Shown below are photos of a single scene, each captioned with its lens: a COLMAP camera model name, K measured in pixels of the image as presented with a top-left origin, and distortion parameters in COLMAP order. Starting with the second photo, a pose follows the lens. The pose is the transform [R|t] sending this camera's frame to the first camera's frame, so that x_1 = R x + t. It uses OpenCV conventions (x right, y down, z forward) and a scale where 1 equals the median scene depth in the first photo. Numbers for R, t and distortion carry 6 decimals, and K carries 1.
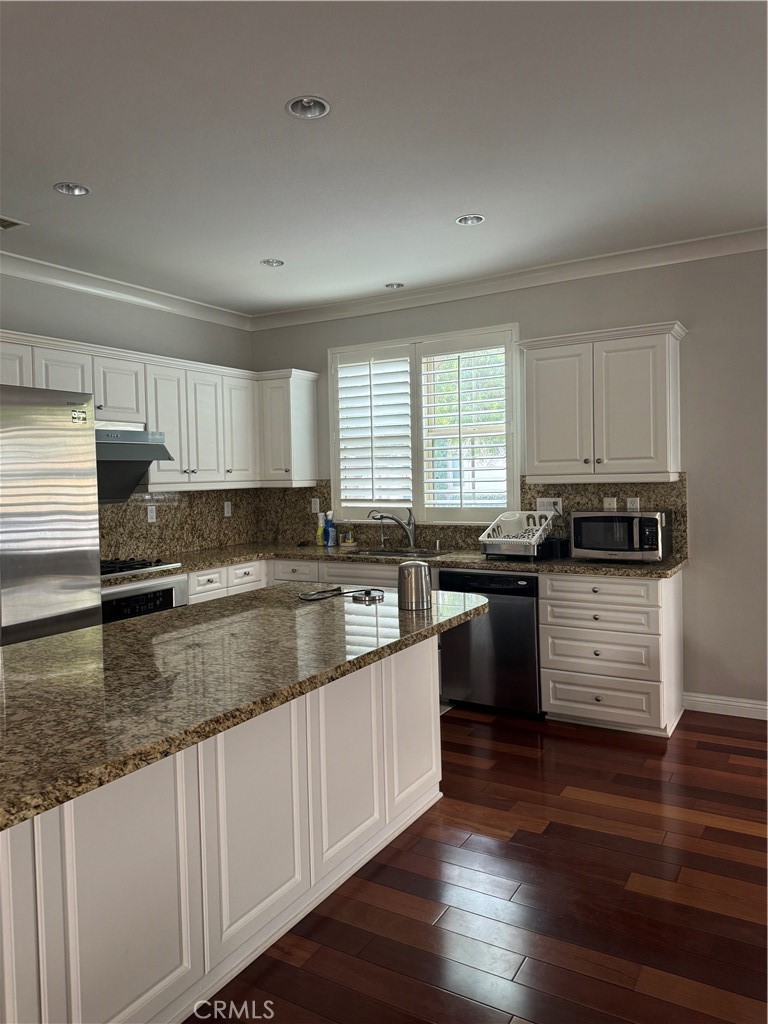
lens RADIAL K [[727.2, 0, 372.9], [0, 727.2, 495.0], [0, 0, 1]] dist [0.046758, -0.027866]
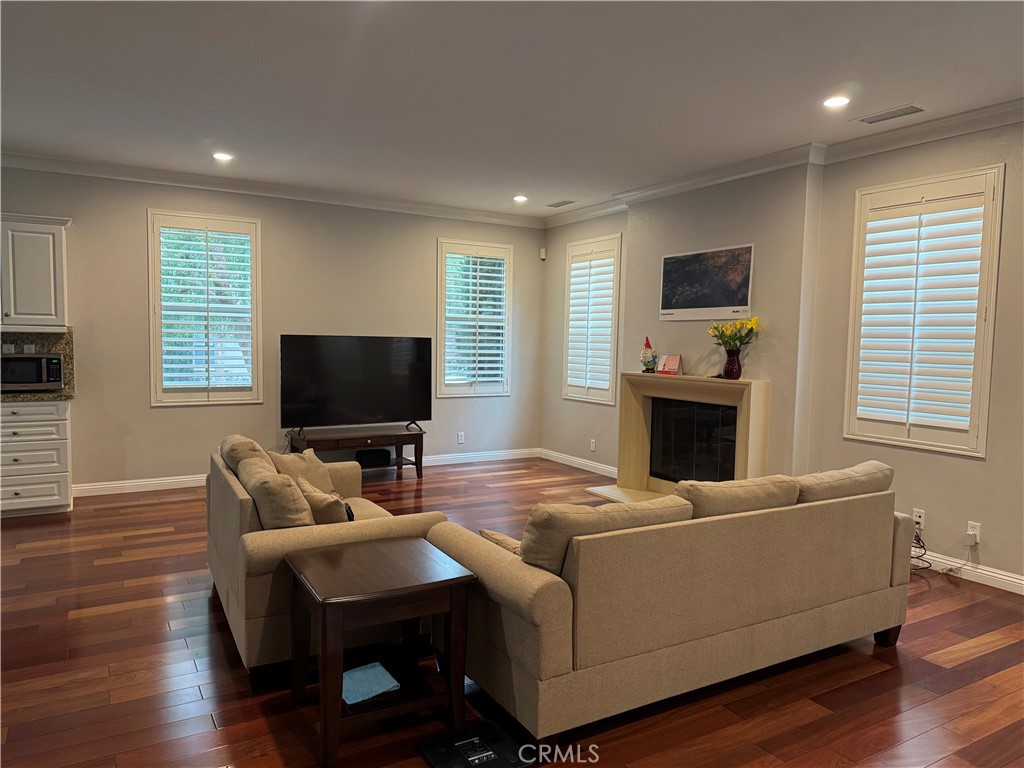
lens RADIAL K [[727.2, 0, 504.2], [0, 727.2, 387.2], [0, 0, 1]] dist [0.046758, -0.027866]
pose [[0.478574, -0.030458, 0.877519, -0.417518], [-0.004324, 0.999304, 0.037044, 0.028886], [-0.878037, -0.021523, 0.478109, -0.395286]]
